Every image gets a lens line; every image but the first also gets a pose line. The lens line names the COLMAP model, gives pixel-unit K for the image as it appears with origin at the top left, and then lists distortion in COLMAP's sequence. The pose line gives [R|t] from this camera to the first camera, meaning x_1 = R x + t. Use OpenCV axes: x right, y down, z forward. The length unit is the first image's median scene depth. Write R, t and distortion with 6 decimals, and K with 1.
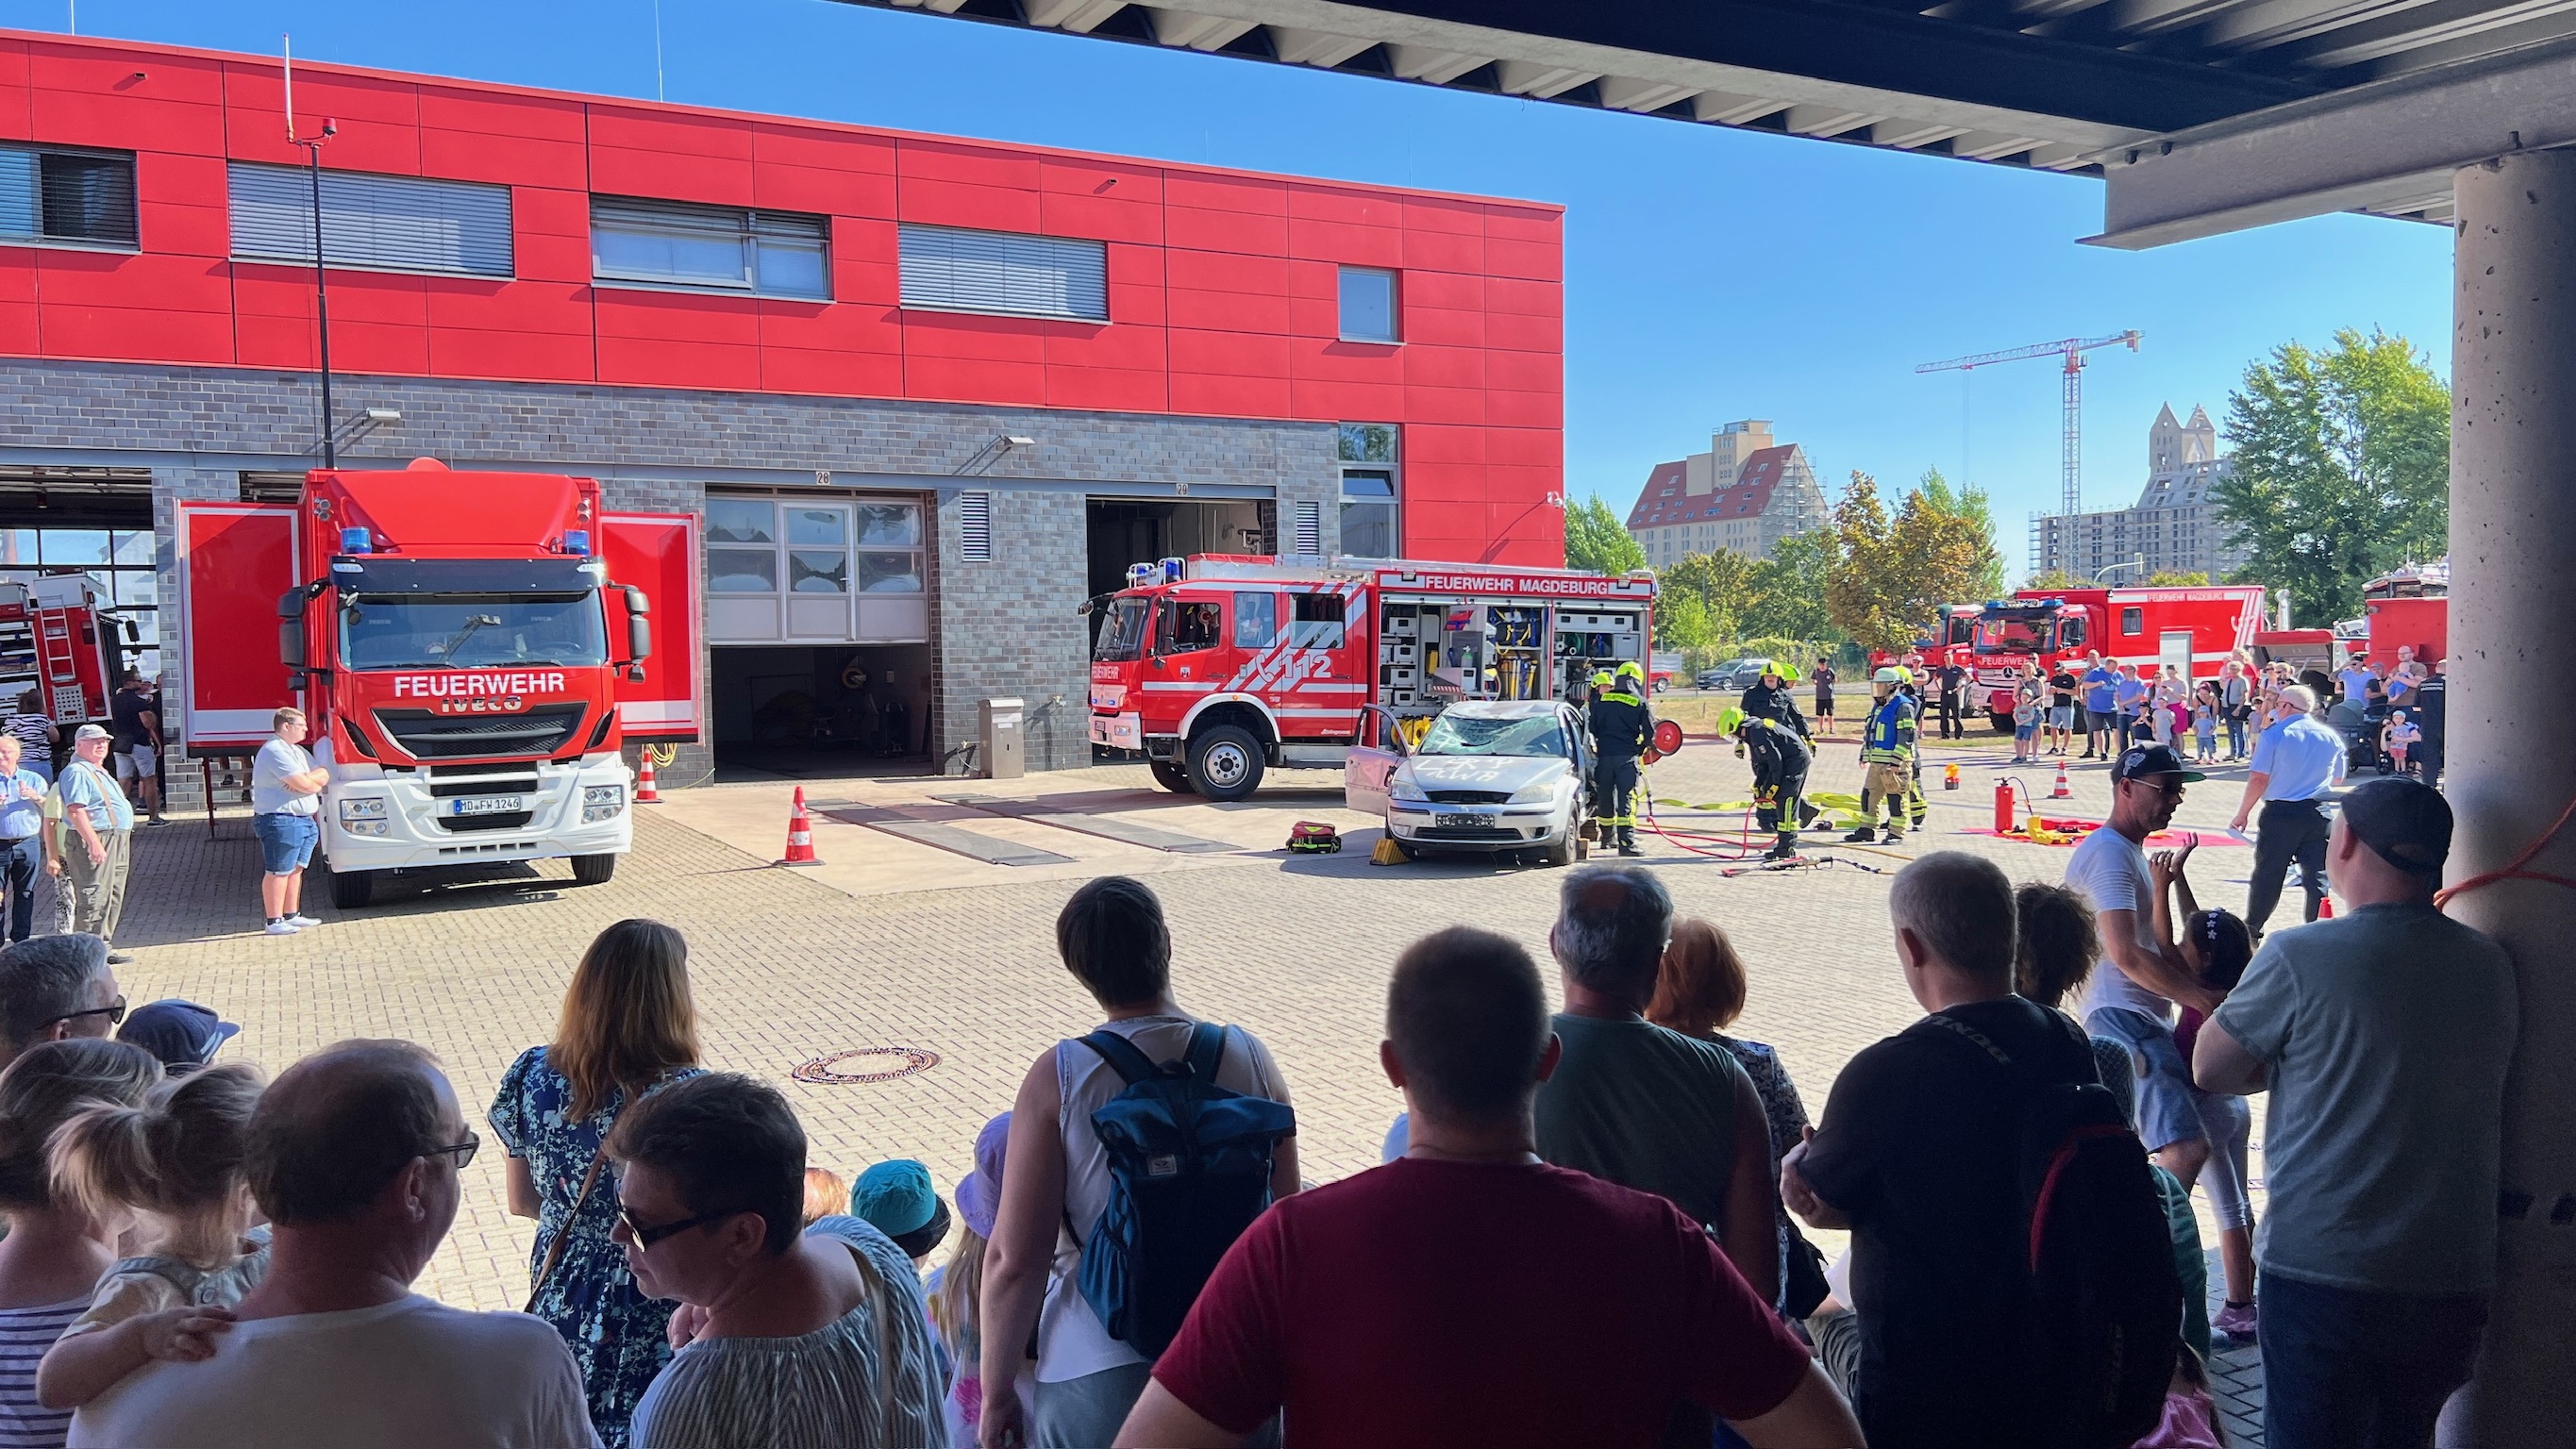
lens RADIAL K [[1943.0, 0, 1286.3], [0, 1943.0, 735.5], [0, 0, 1]] dist [0.030339, -0.037887]
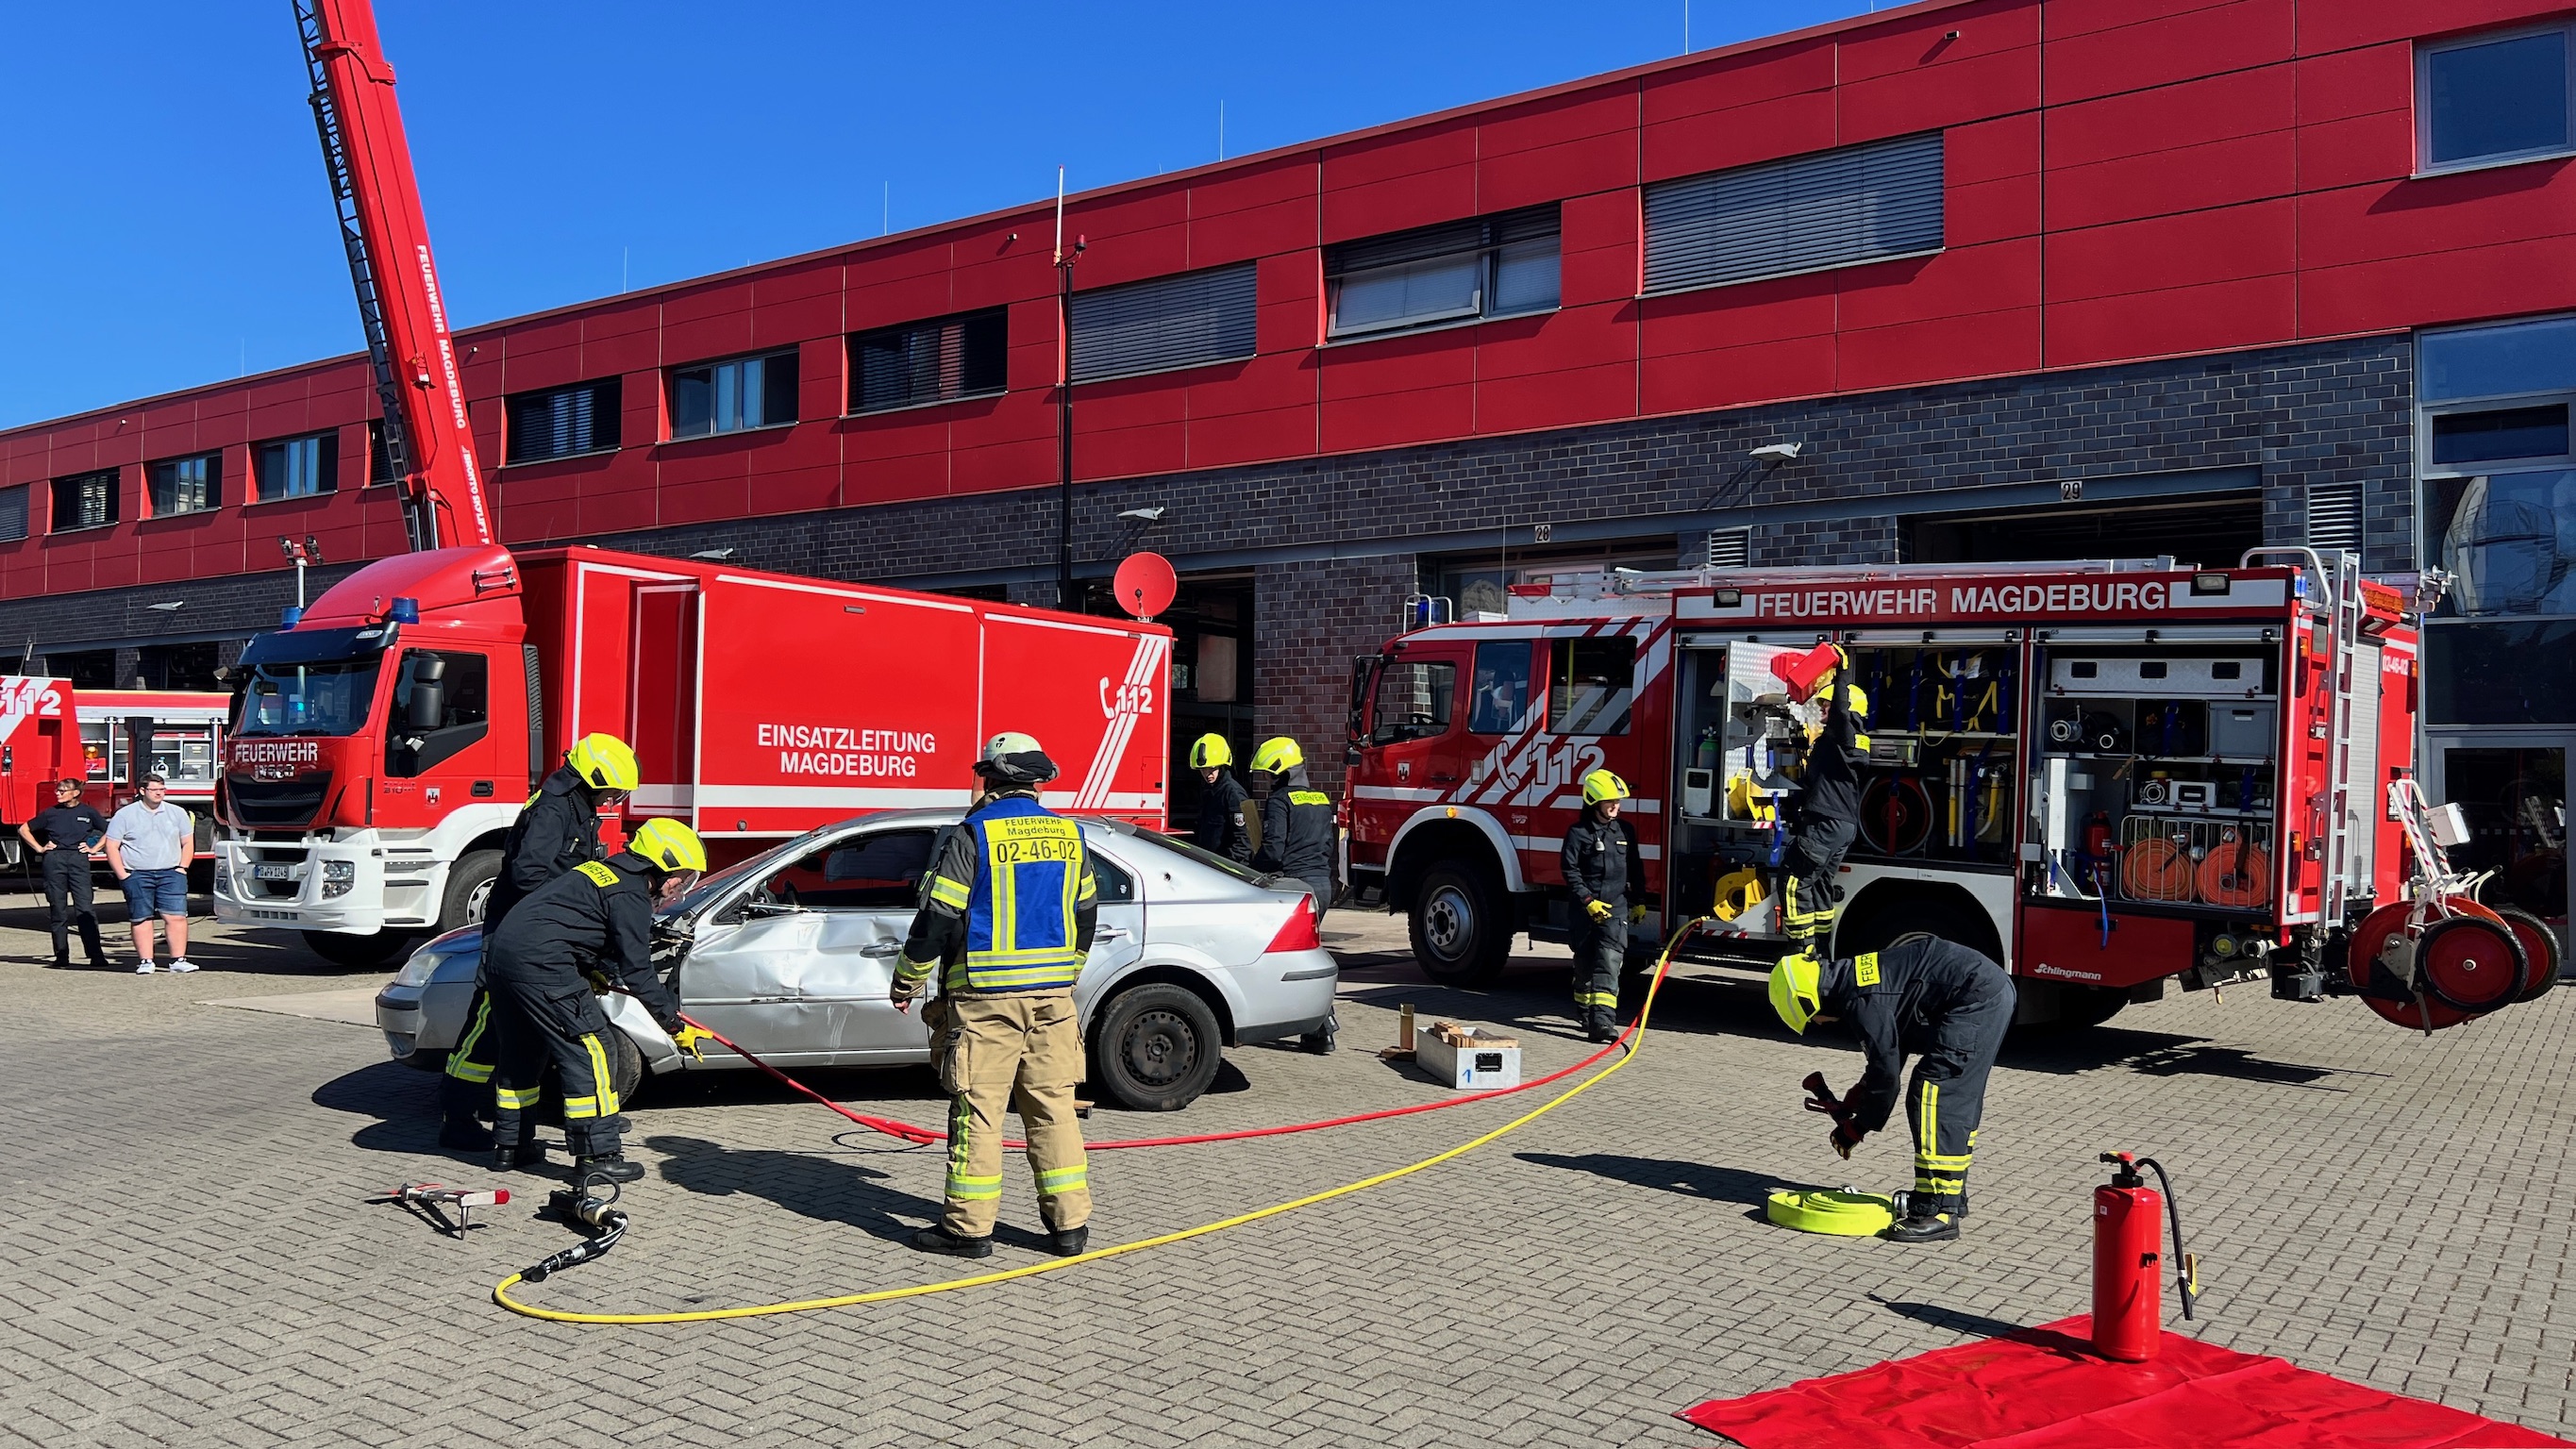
lens RADIAL K [[1943.0, 0, 1273.5], [0, 1943.0, 699.5], [0, 0, 1]] dist [0.030339, -0.037887]
pose [[0.446120, -0.026028, -0.894595, 0.395340], [-0.056762, 0.996742, -0.057306, -0.013546], [0.893171, 0.076345, 0.443189, 0.535235]]
